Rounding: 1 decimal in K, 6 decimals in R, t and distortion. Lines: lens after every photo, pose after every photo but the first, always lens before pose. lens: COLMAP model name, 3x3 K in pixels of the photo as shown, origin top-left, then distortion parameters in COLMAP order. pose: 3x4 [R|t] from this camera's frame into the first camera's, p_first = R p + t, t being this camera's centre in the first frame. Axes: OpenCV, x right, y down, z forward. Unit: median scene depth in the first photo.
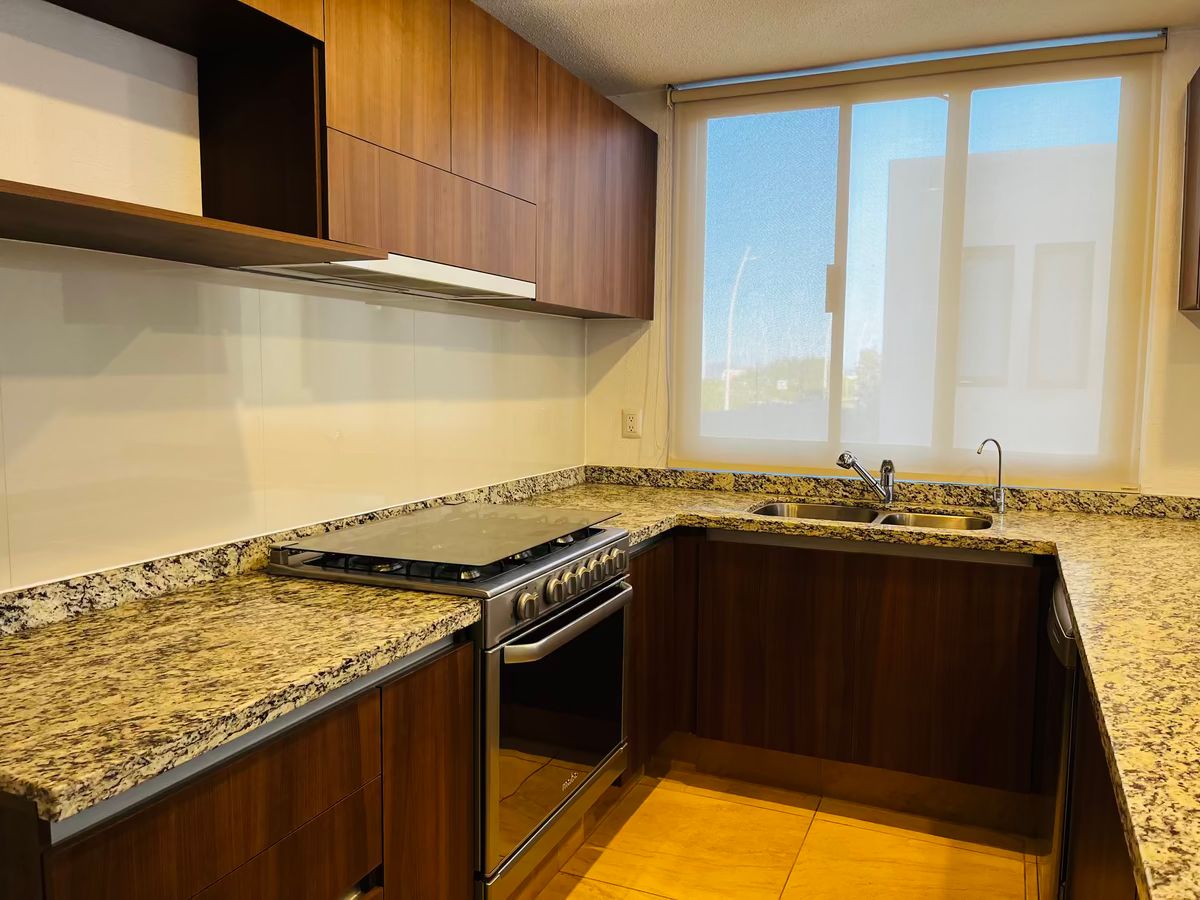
lens RADIAL K [[903.9, 0, 608.4], [0, 903.9, 448.2], [0, 0, 1]] dist [0.066609, -0.084563]
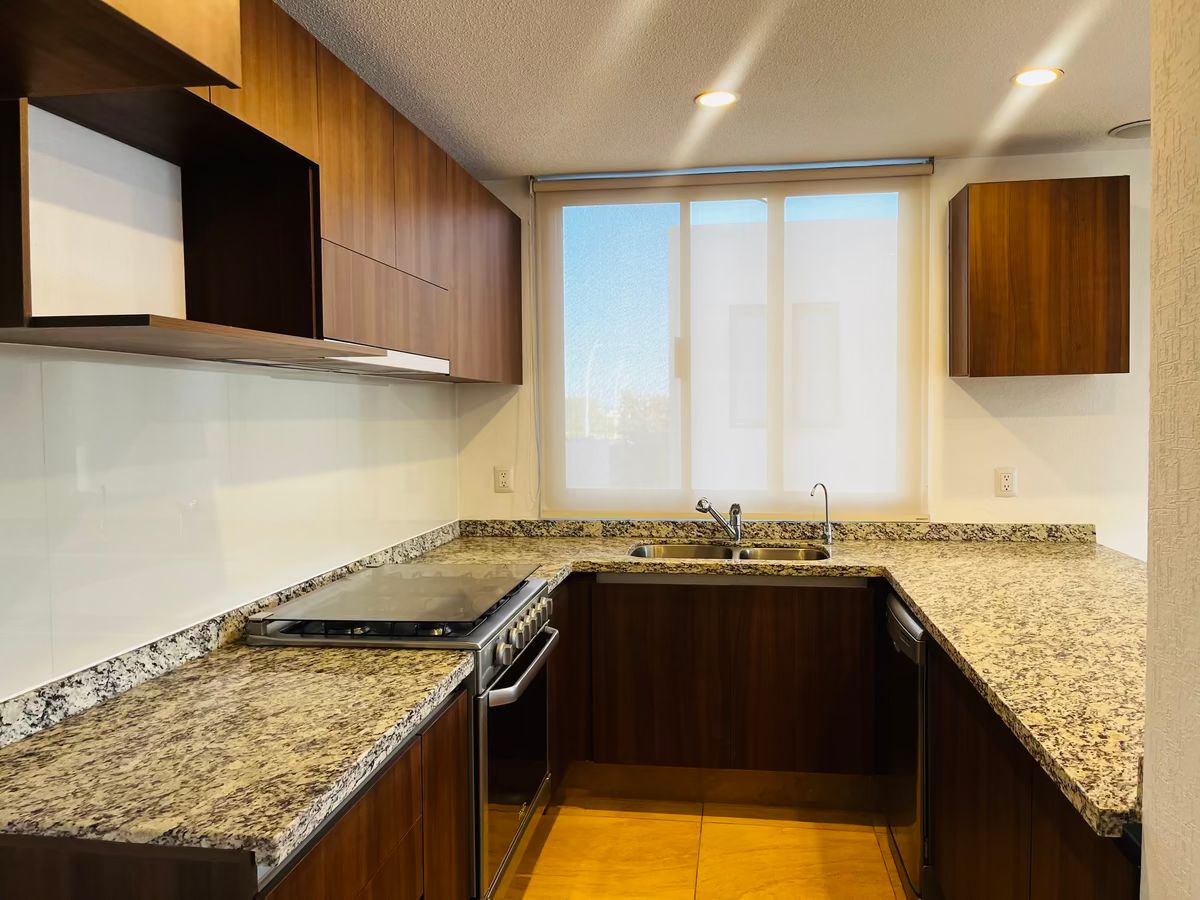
lens RADIAL K [[903.9, 0, 602.1], [0, 903.9, 439.9], [0, 0, 1]] dist [0.066609, -0.084563]
pose [[0.967134, -0.028704, 0.252642, -0.186906], [0.041955, 0.998003, -0.047218, -0.025891], [-0.250782, 0.056266, 0.966407, -0.109285]]
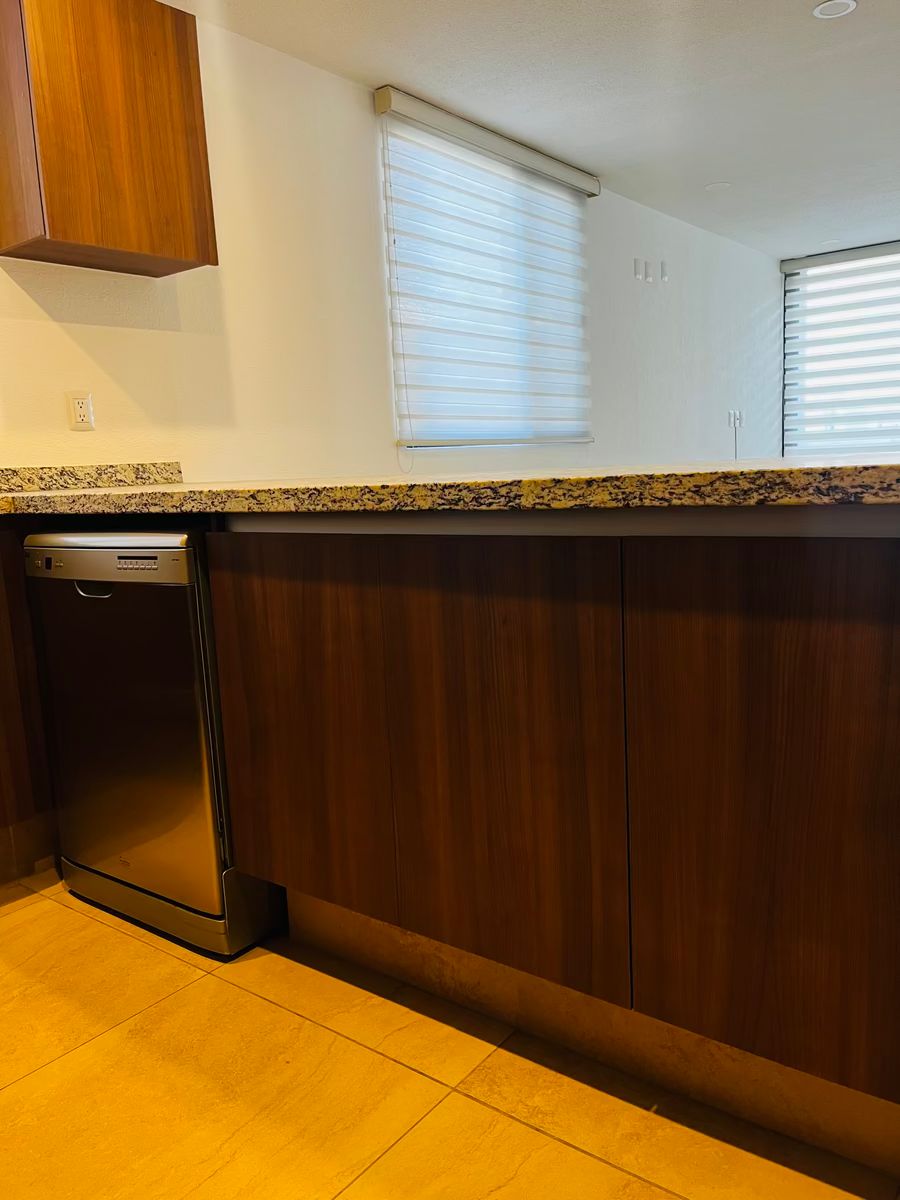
lens RADIAL K [[903.9, 0, 449.3], [0, 903.9, 598.7], [0, 0, 1]] dist [0.066609, -0.084563]
pose [[0.254899, -0.166261, 0.952567, -0.181701], [0.138429, 0.981235, 0.134223, 0.133035], [-0.957008, 0.097650, 0.273131, 0.413765]]
